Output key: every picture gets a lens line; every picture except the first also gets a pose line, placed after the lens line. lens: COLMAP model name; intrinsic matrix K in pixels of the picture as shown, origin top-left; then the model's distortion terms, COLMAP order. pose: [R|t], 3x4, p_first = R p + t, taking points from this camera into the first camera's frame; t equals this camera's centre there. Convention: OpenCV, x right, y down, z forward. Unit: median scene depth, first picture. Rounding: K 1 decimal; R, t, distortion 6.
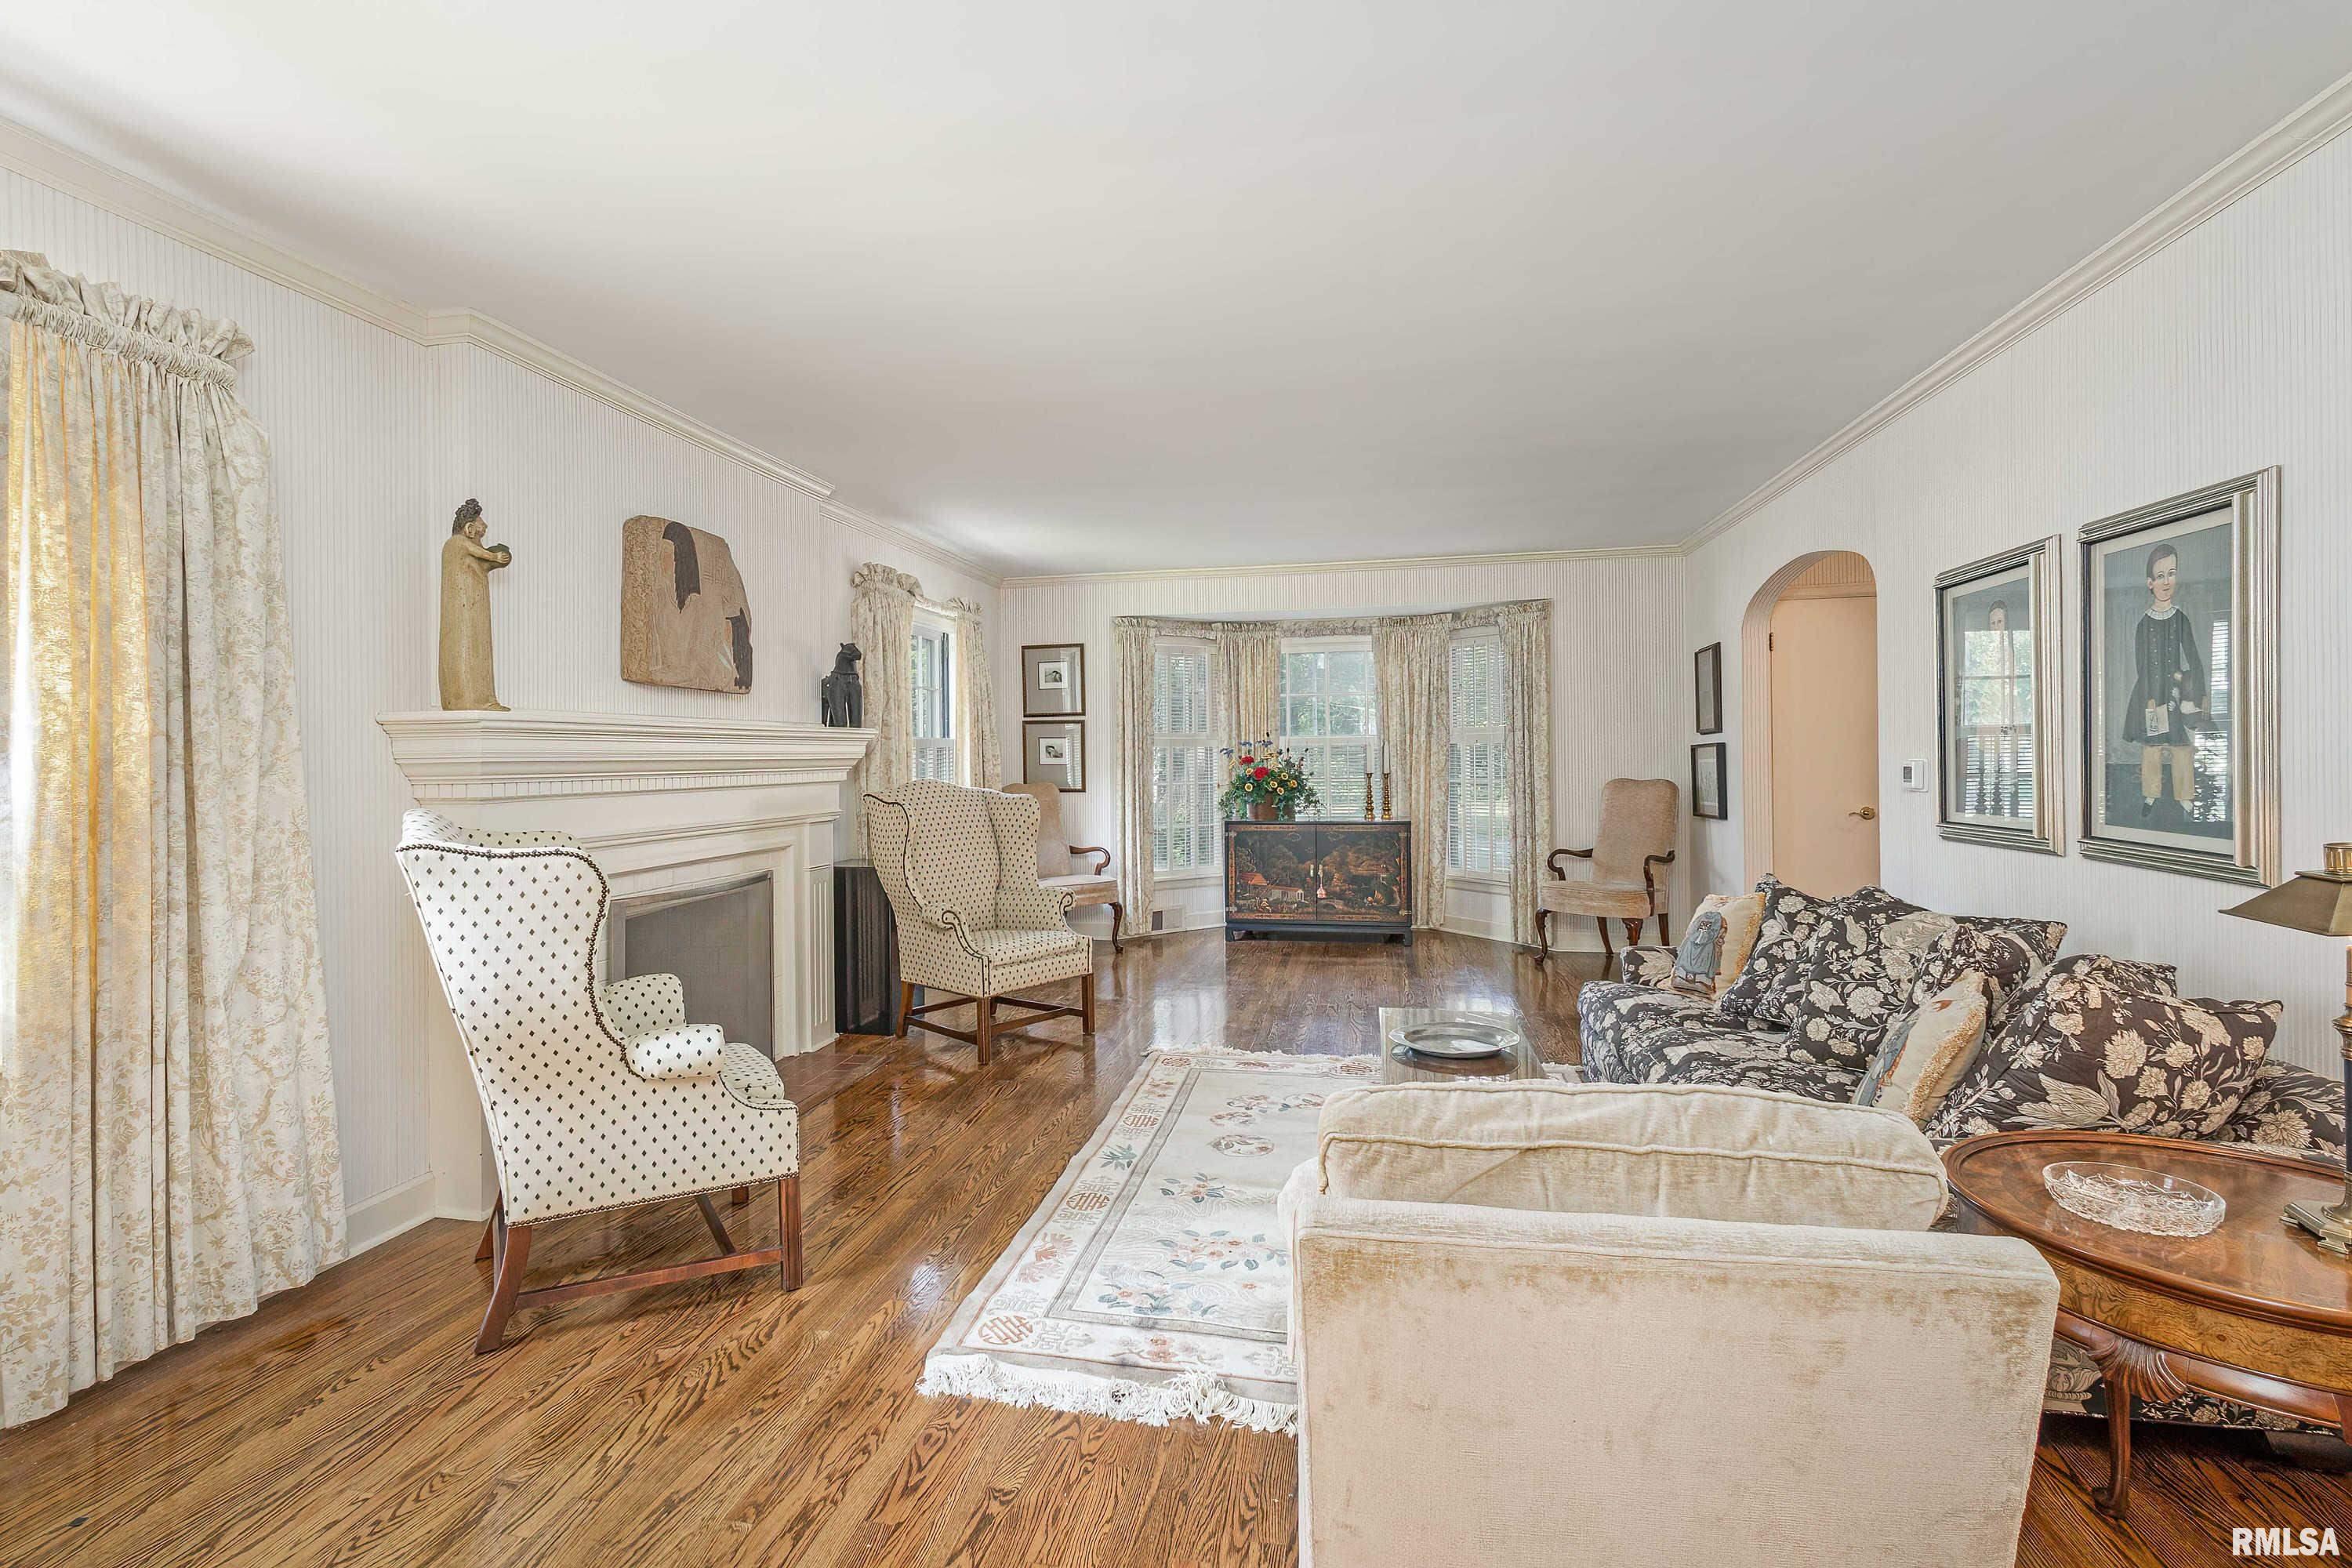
lens RADIAL K [[1127.0, 0, 1153.8], [0, 1127.0, 775.2], [0, 0, 1]] dist [0.002668, 0.001203]
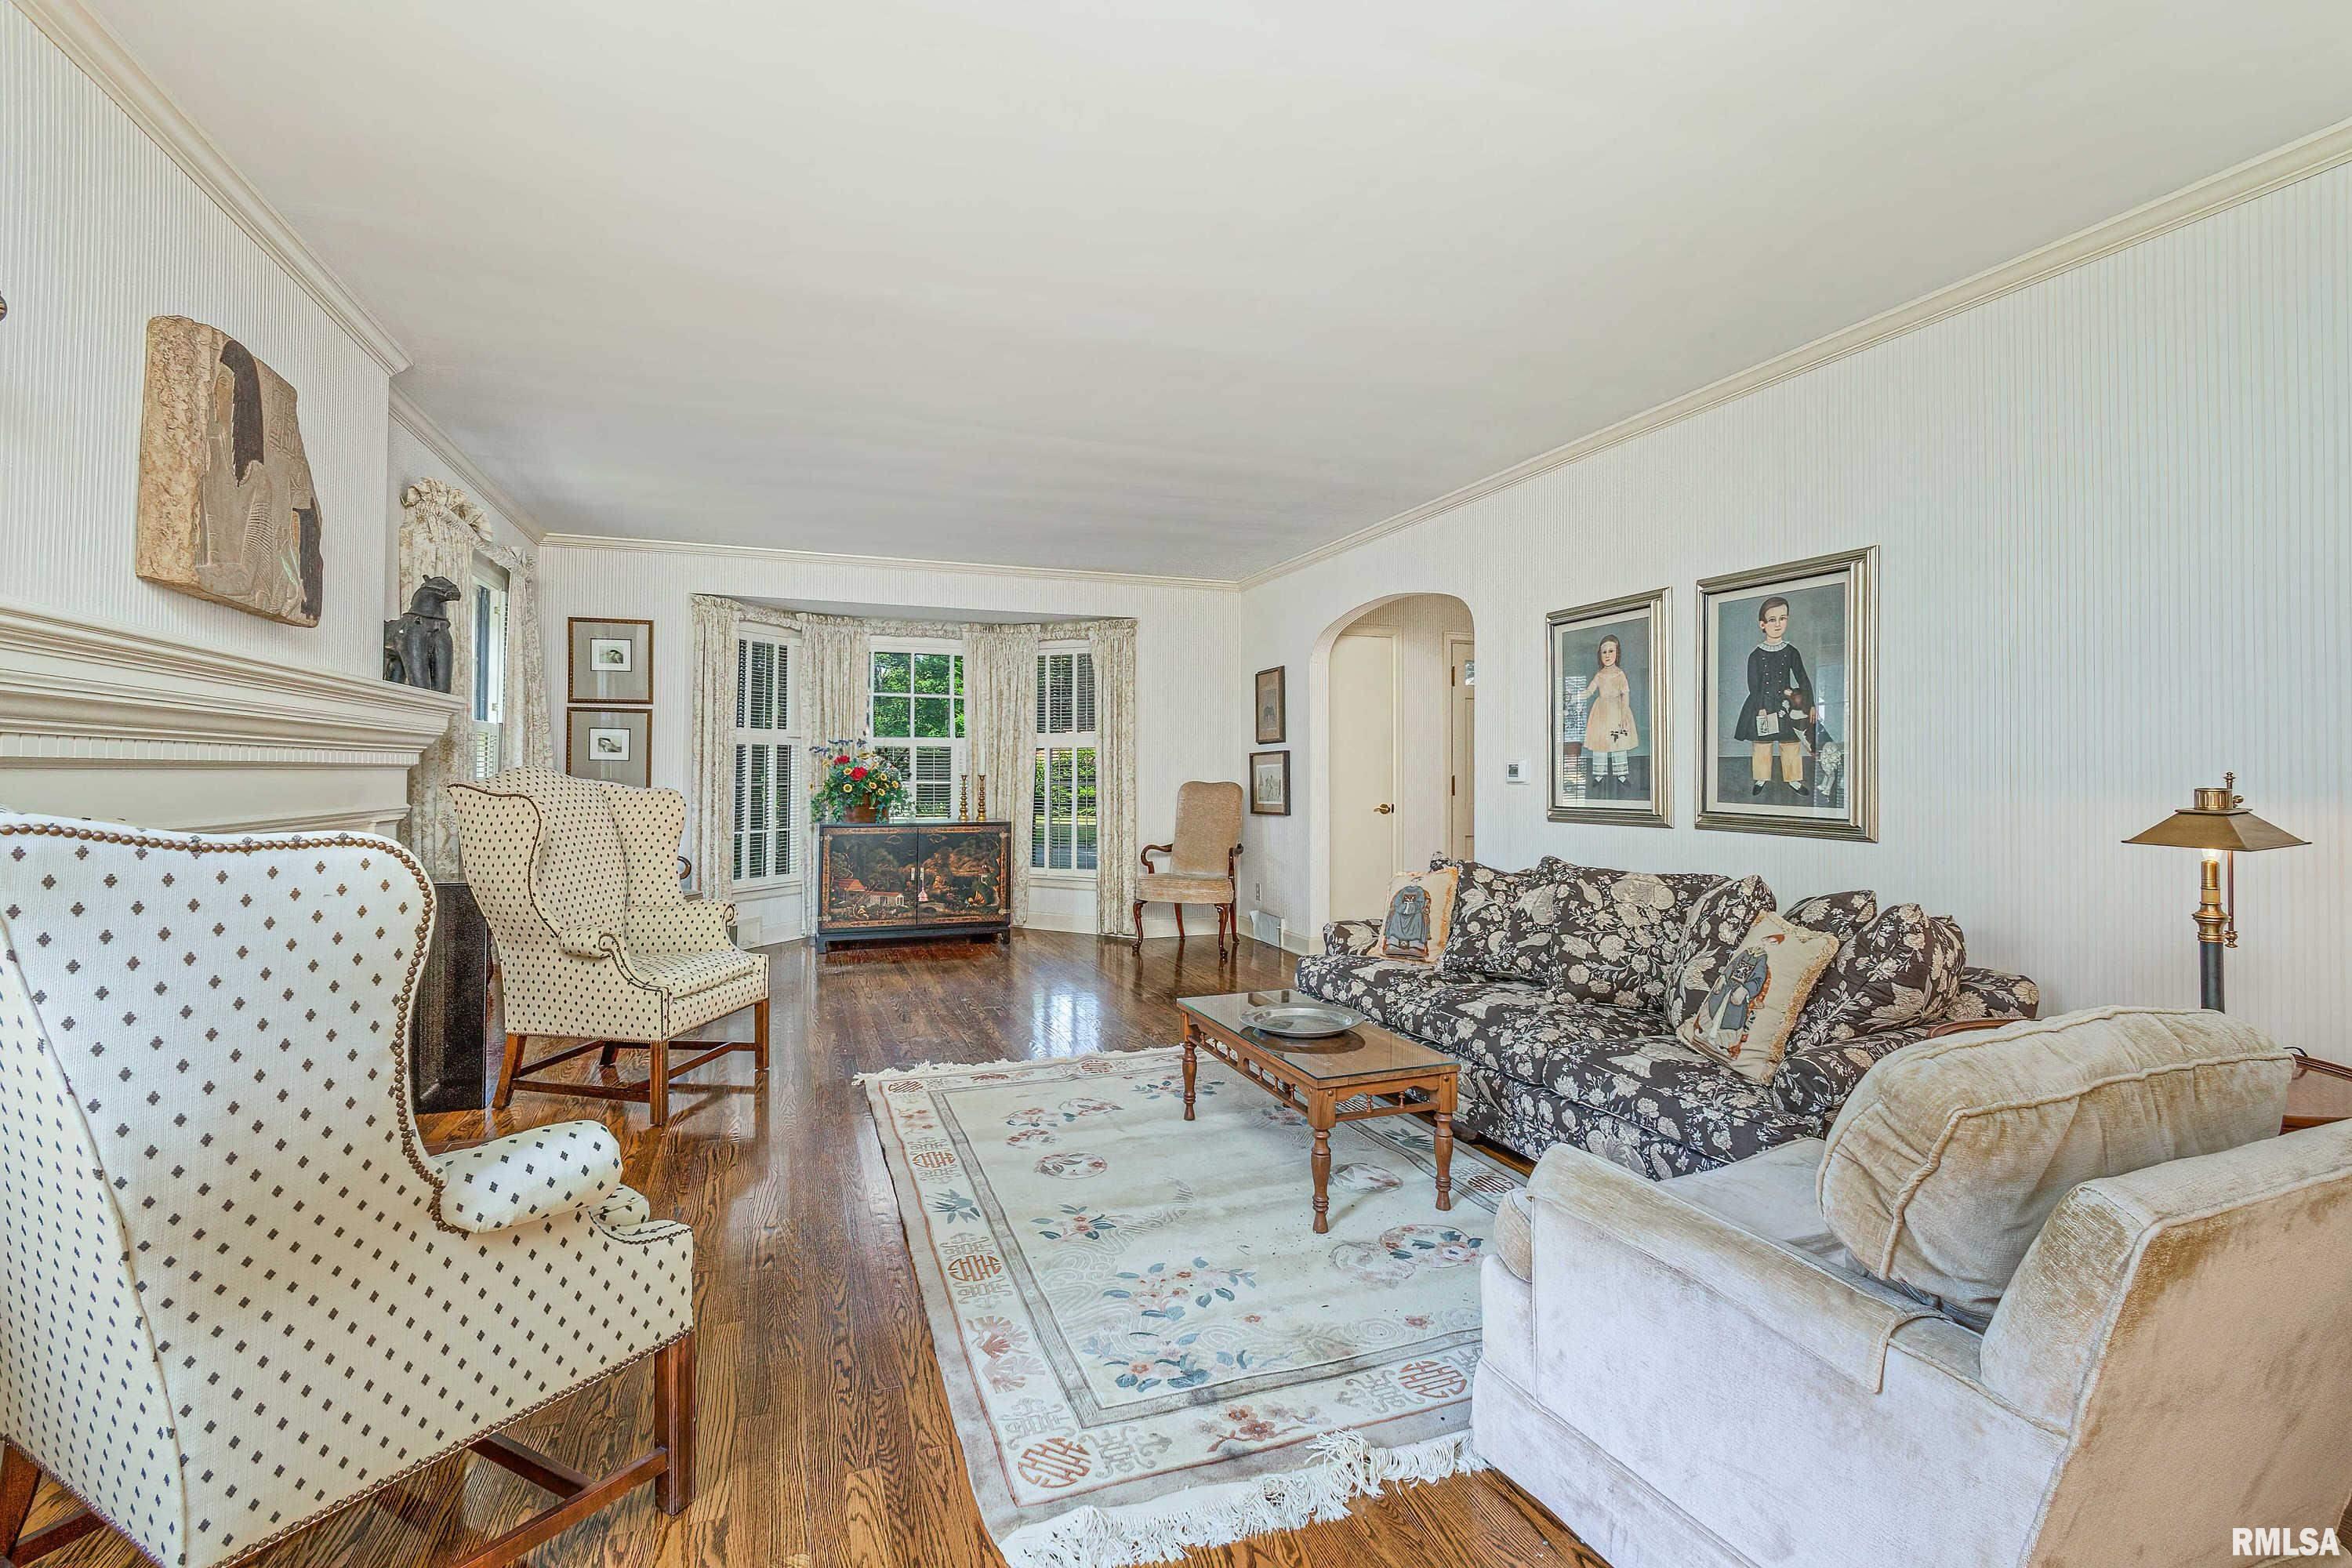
lens RADIAL K [[1035.1, 0, 1178.8], [0, 1035.1, 767.8], [0, 0, 1]] dist [-0.005667, 0.000260]
pose [[0.845639, 0.016183, 0.533510, -0.302052], [-0.003590, 0.999690, -0.024634, 0.029656], [-0.533744, 0.018916, 0.845435, 0.249522]]
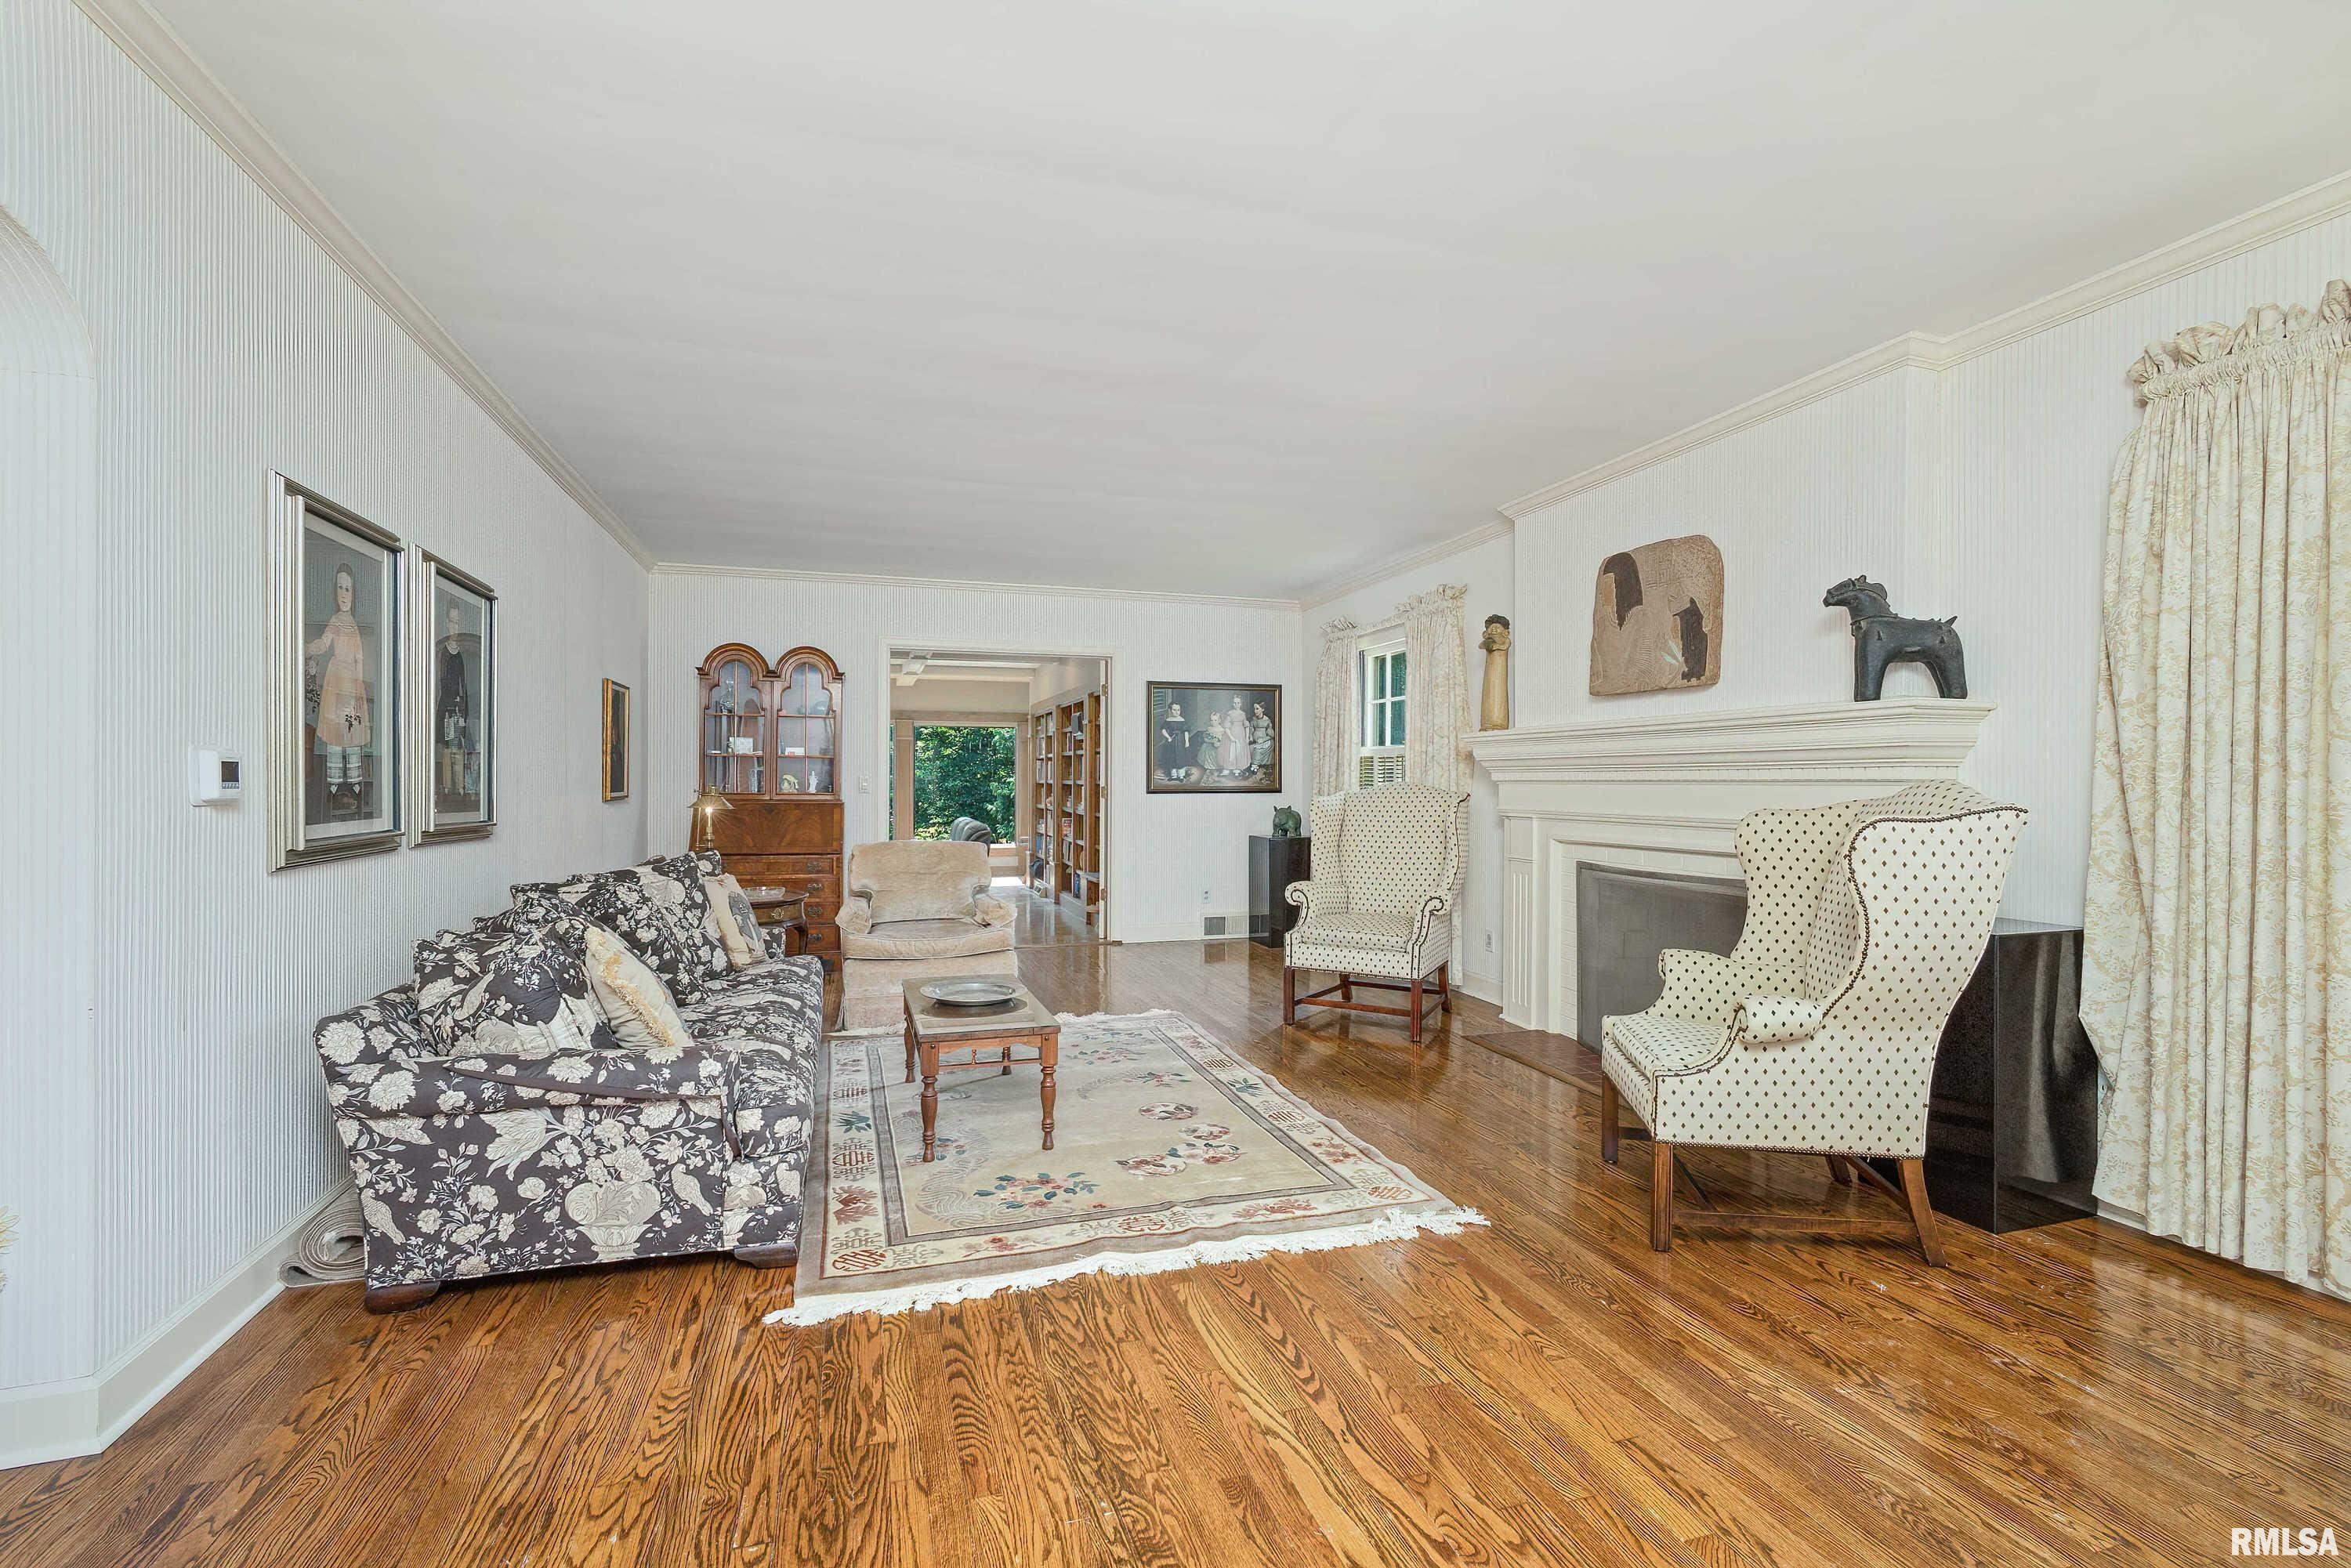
lens RADIAL K [[1034.6, 0, 1169.7], [0, 1034.6, 782.1], [0, 0, 1]] dist [-0.005667, 0.000260]
pose [[-0.881866, 0.009469, -0.471404, 0.551663], [0.000886, 0.999830, 0.018425, -0.006651], [0.471499, 0.015831, -0.881725, 1.903121]]
